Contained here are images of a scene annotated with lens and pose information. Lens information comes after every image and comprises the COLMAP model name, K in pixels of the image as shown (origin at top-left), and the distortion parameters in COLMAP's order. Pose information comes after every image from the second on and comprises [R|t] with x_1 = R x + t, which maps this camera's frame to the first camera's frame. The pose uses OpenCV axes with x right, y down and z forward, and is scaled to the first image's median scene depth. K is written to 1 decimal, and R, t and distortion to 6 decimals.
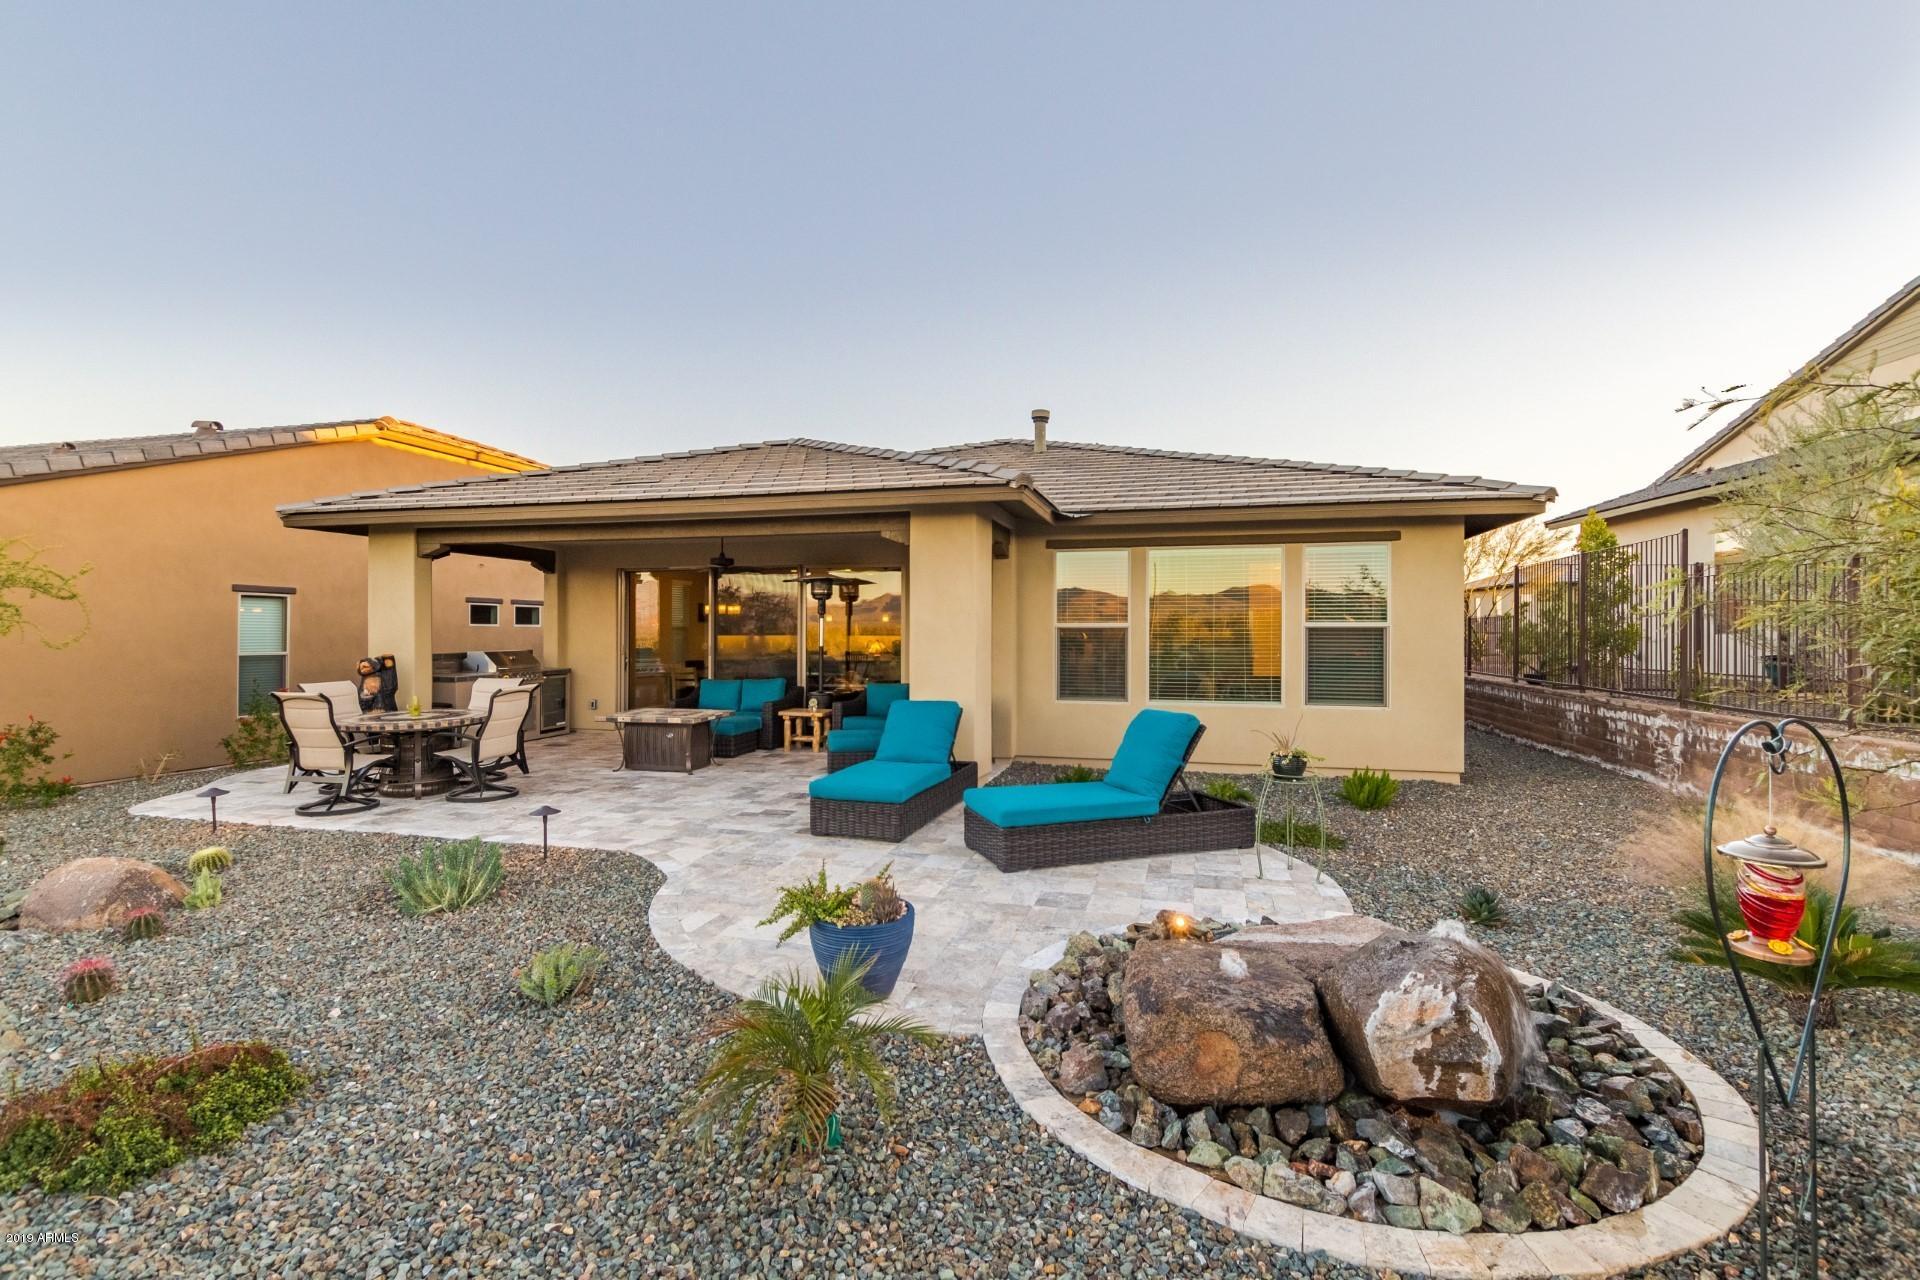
lens RADIAL K [[1004.0, 0, 960.0], [0, 1004.0, 640.0], [0, 0, 1]] dist [-0.003057, -0.000293]
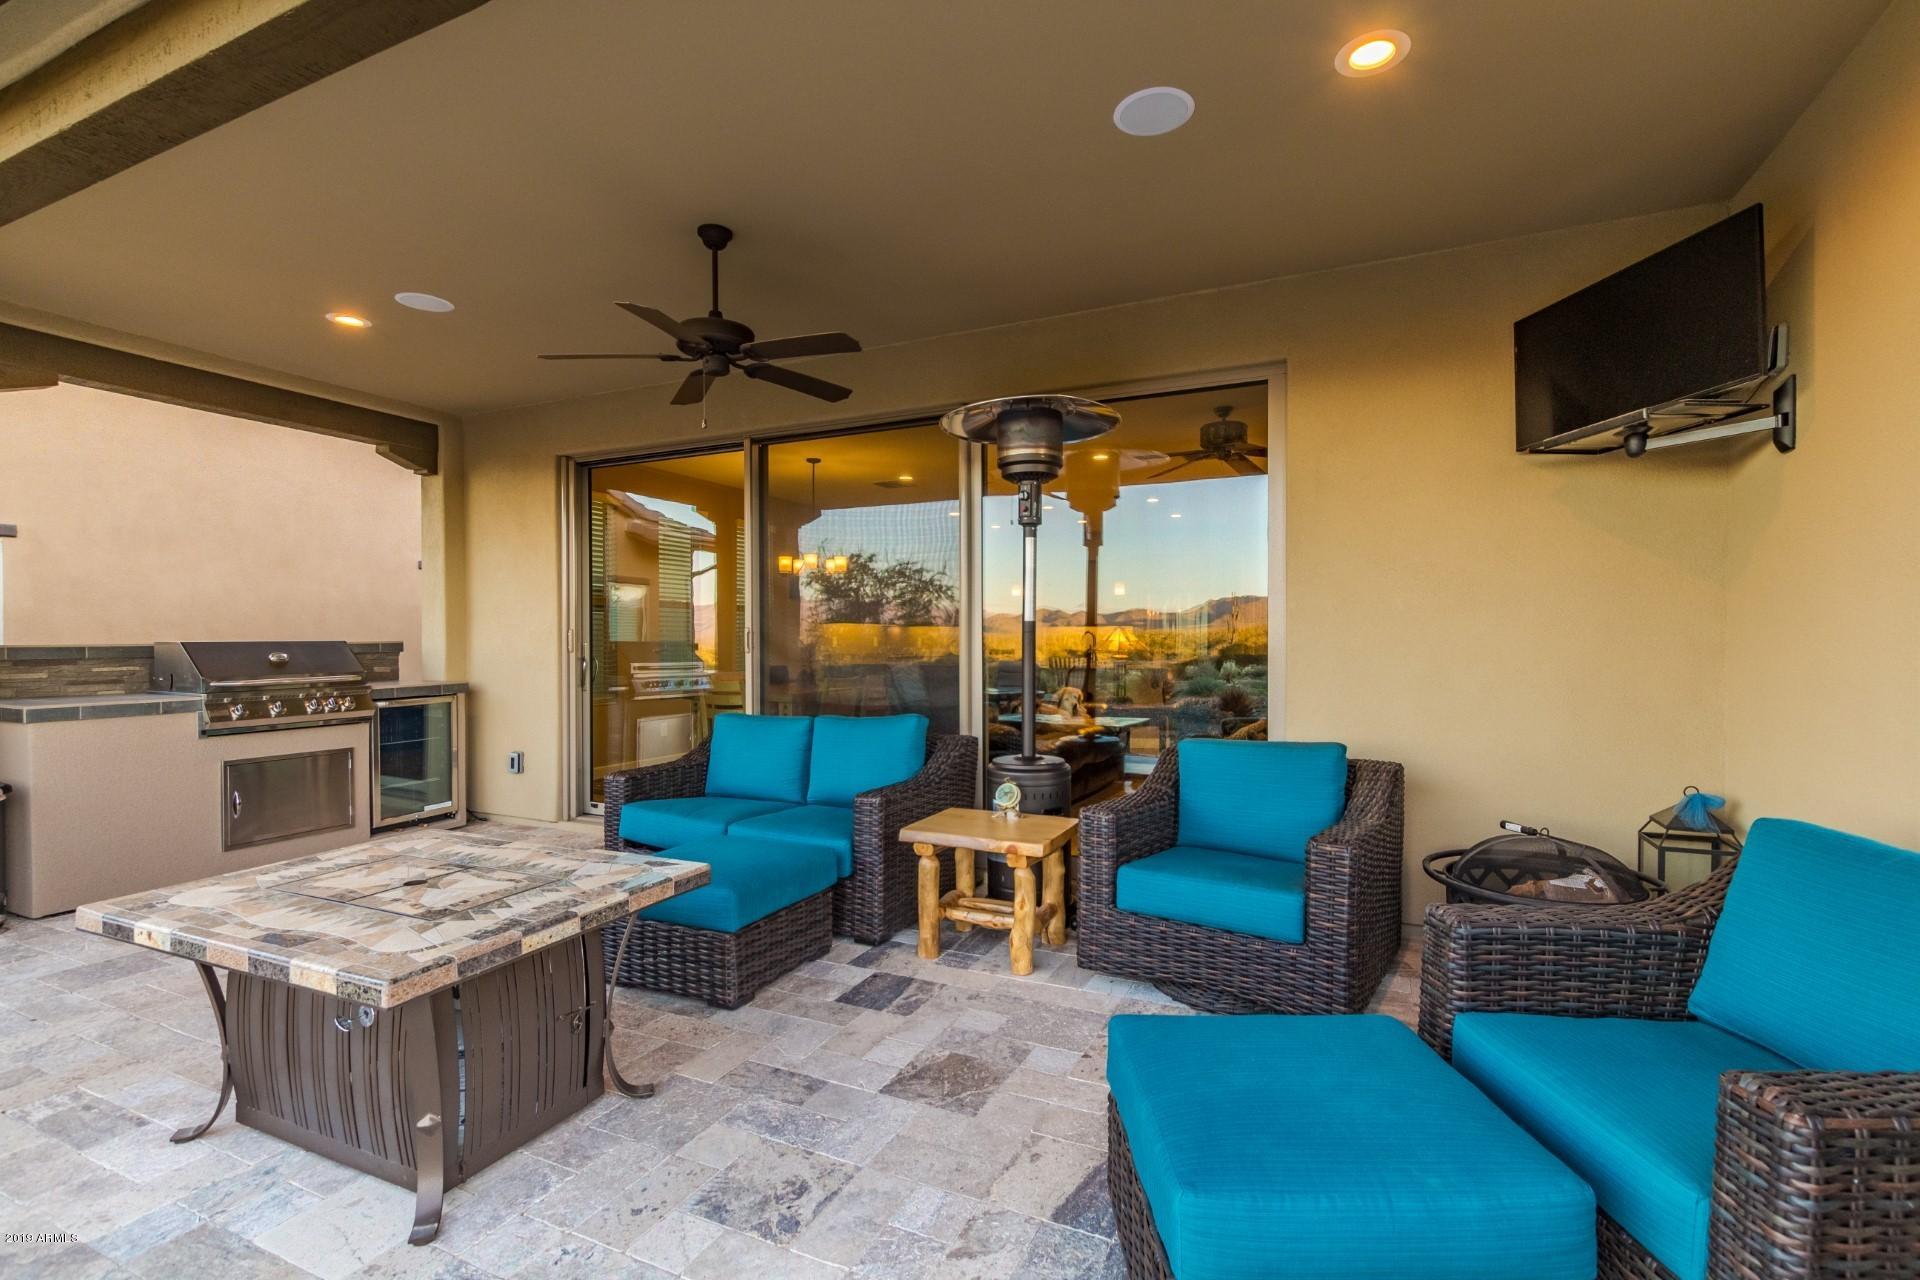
lens RADIAL K [[890.7, 0, 960.0], [0, 890.7, 640.0], [0, 0, 1]] dist [0.004261, 0.000193]
pose [[0.987202, -0.004138, -0.159422, -0.115601], [0.002628, 0.999950, -0.009683, 0.015439], [0.159454, 0.009140, 0.987163, 0.714322]]
